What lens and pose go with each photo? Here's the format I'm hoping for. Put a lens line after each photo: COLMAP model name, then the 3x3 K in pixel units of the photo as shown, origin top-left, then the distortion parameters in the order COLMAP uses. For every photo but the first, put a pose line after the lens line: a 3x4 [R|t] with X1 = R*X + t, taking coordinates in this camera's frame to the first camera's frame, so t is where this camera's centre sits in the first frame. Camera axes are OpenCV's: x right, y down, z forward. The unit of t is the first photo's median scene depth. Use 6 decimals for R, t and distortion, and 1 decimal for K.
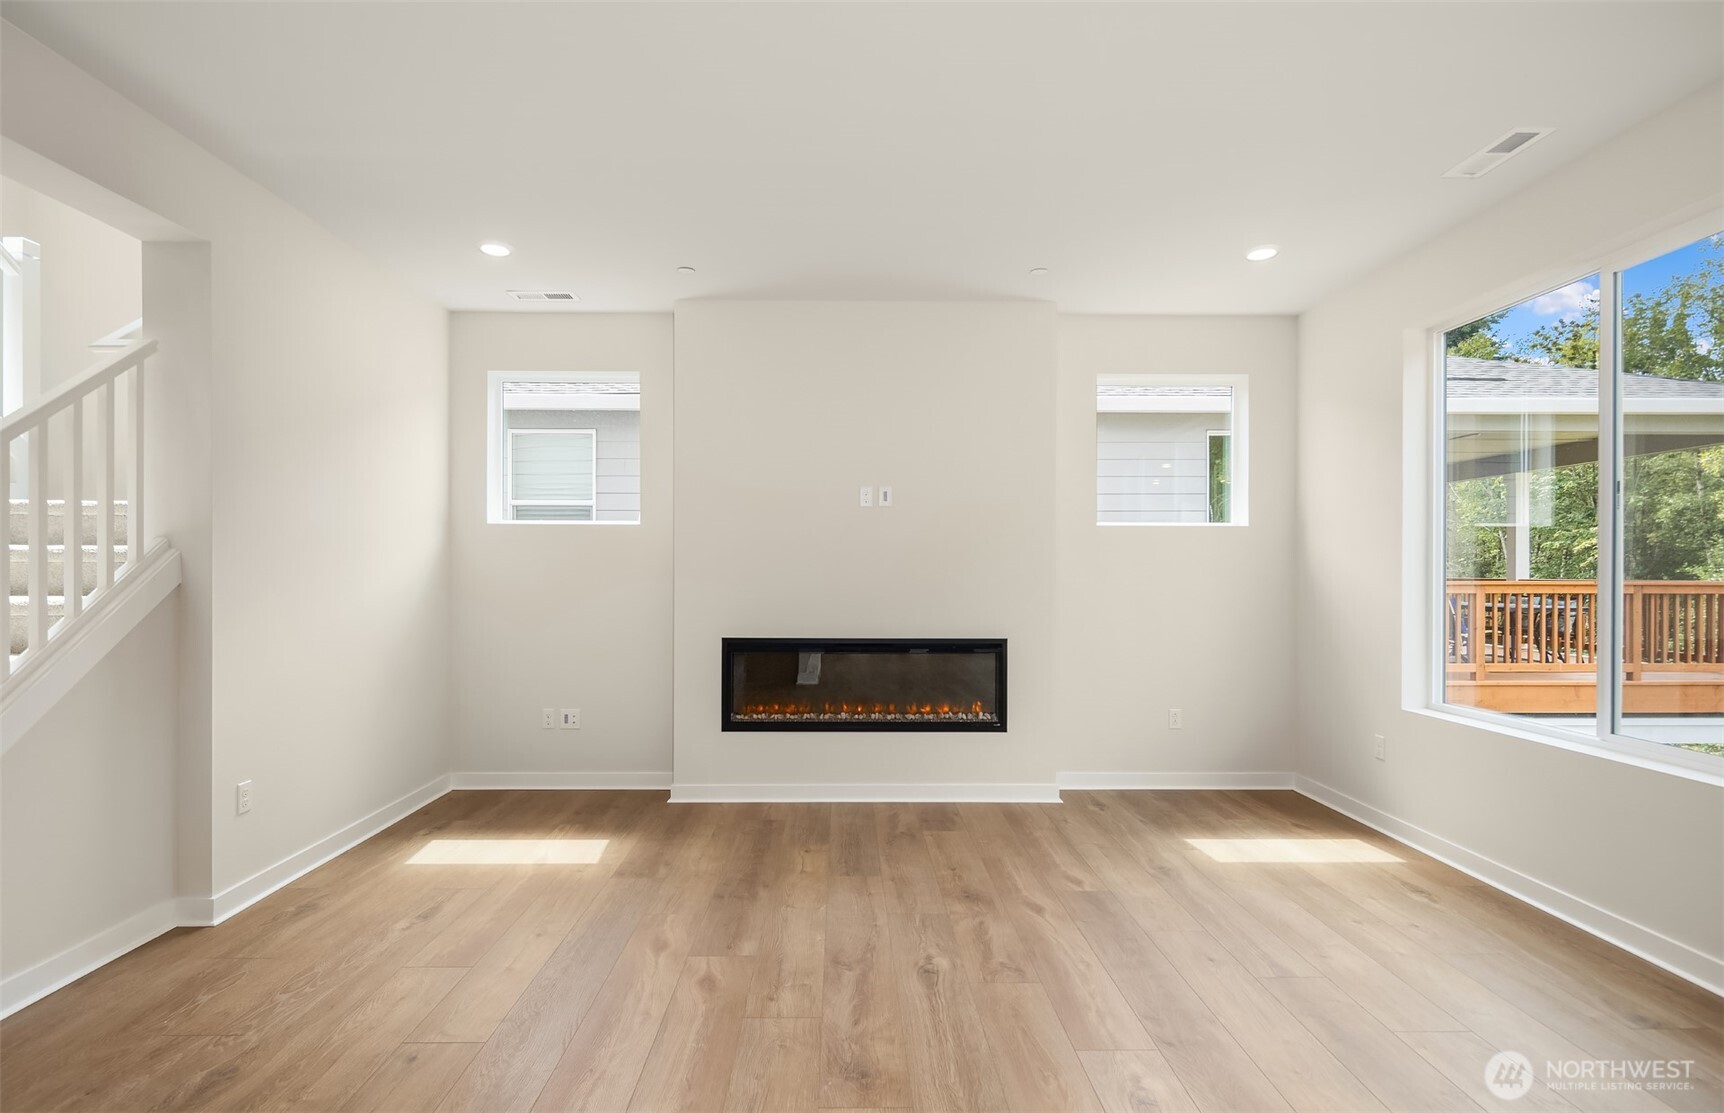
lens RADIAL K [[842.0, 0, 841.7], [0, 842.0, 554.5], [0, 0, 1]] dist [0.000556, -0.000094]
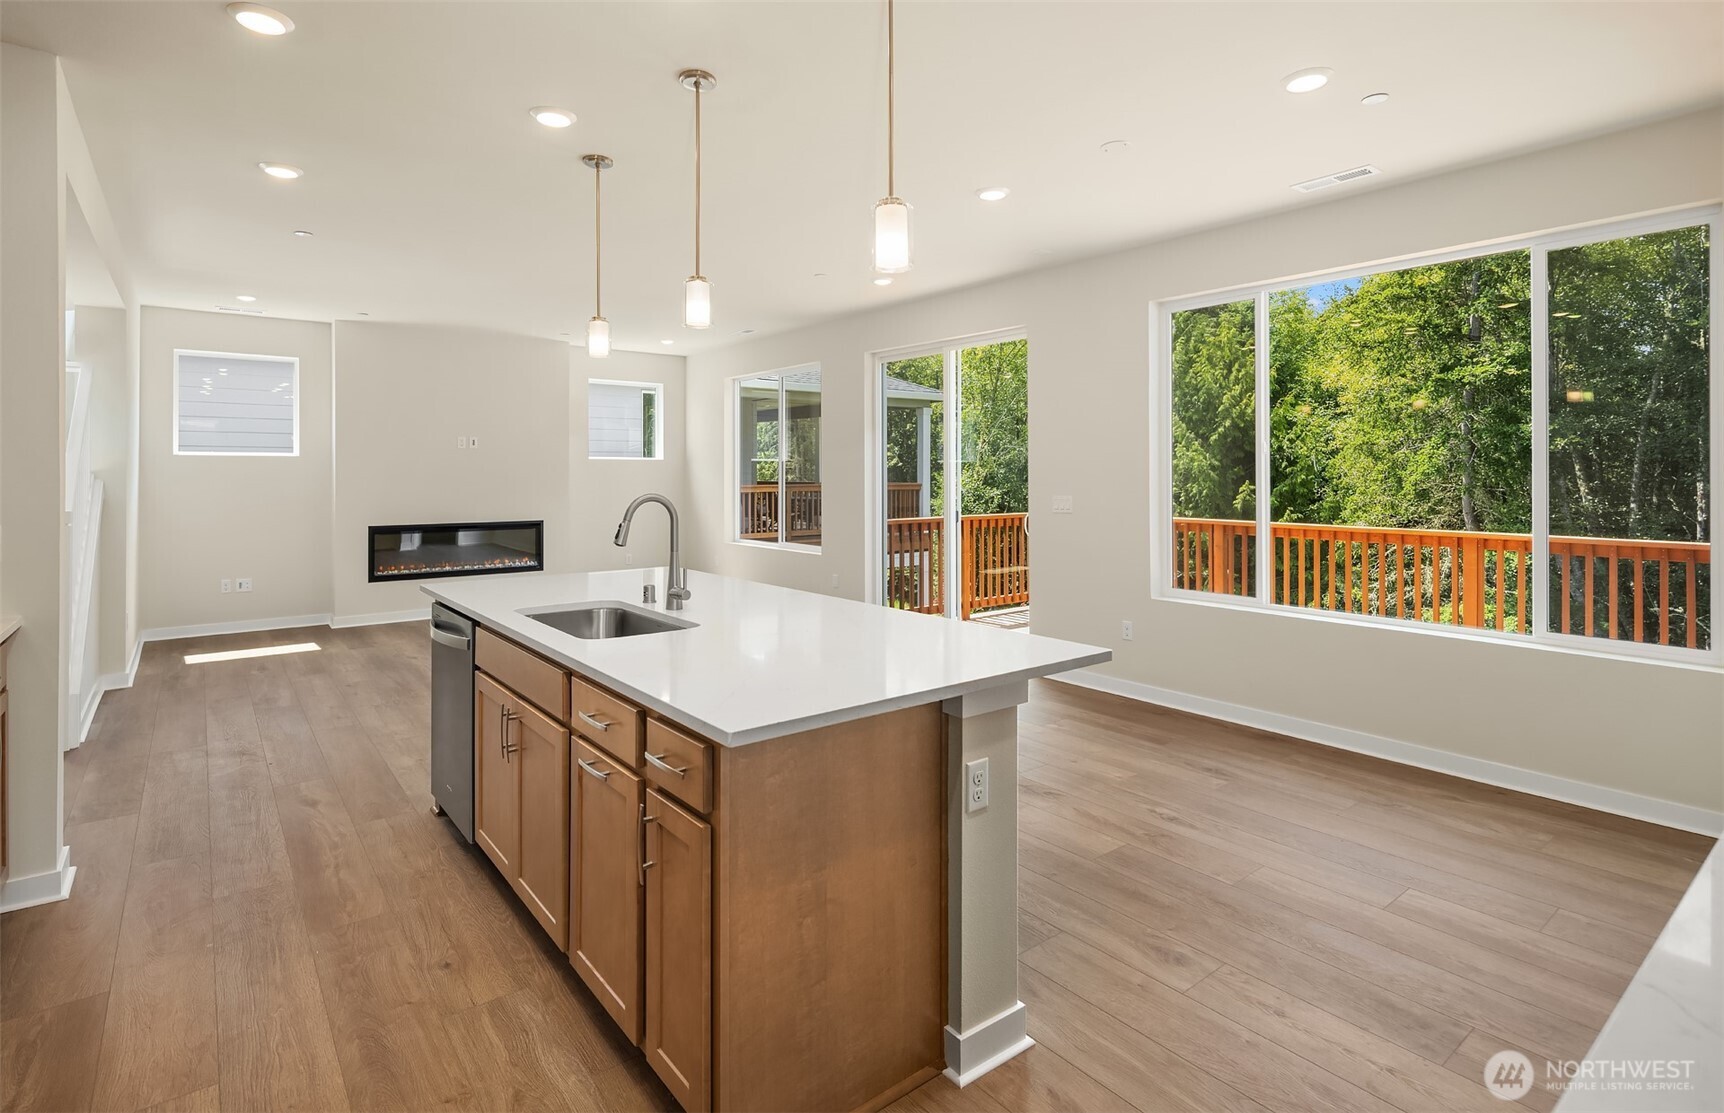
lens RADIAL K [[842.0, 0, 841.7], [0, 842.0, 554.5], [0, 0, 1]] dist [0.000556, -0.000094]
pose [[0.799125, -0.054679, 0.598673, -0.384370], [-0.017431, 0.993329, 0.113992, -0.048166], [-0.600912, -0.101530, 0.792841, -0.857077]]
